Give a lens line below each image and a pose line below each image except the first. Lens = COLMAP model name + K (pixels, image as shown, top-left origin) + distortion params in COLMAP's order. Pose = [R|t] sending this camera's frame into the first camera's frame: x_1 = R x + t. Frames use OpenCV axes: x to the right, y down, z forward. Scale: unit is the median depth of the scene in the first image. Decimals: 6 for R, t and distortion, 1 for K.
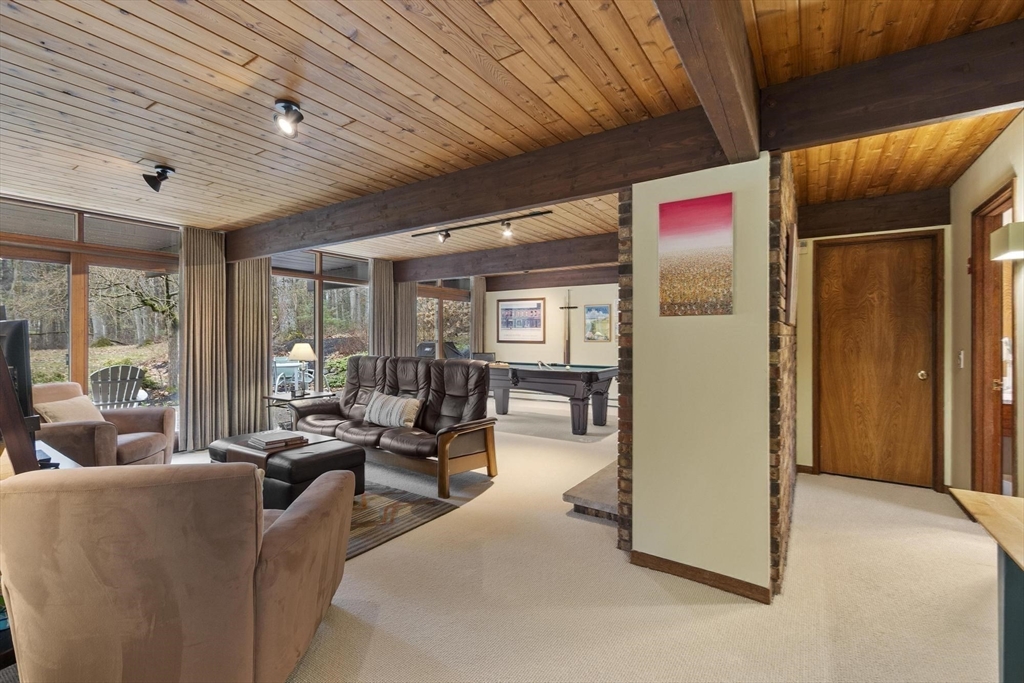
lens RADIAL K [[448.5, 0, 507.4], [0, 448.5, 337.2], [0, 0, 1]] dist [0.002198, 0.000204]
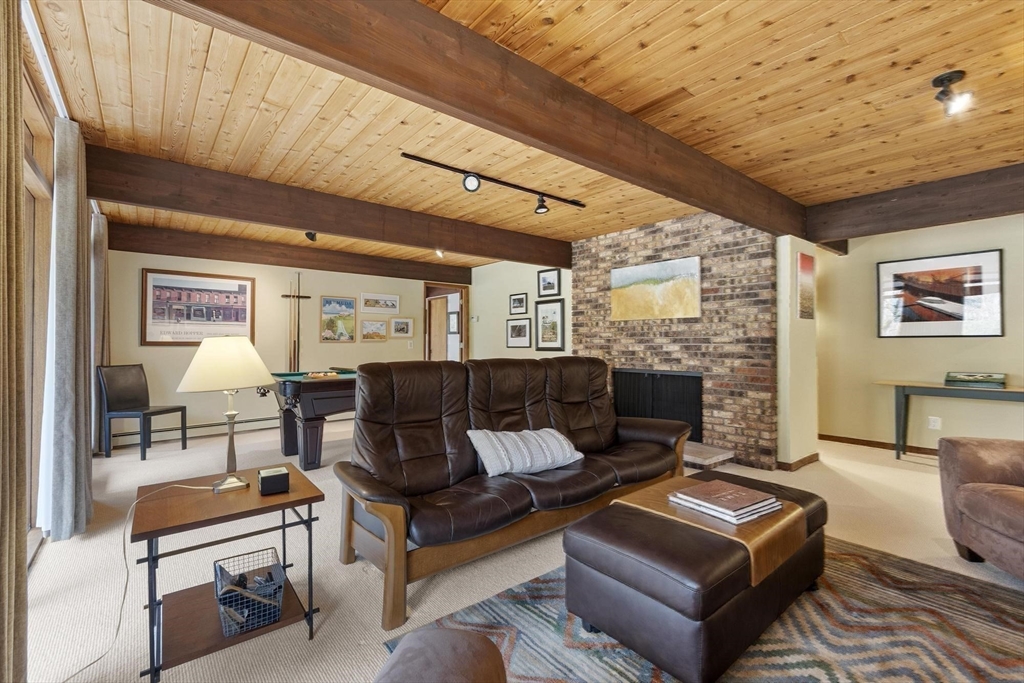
lens RADIAL K [[448.5, 0, 506.7], [0, 448.5, 341.7], [0, 0, 1]] dist [0.002198, 0.000204]
pose [[0.294564, 0.003287, 0.955626, -0.461540], [0.003930, 0.999981, -0.004651, 0.012989], [-0.955624, 0.005126, 0.294546, 0.444442]]
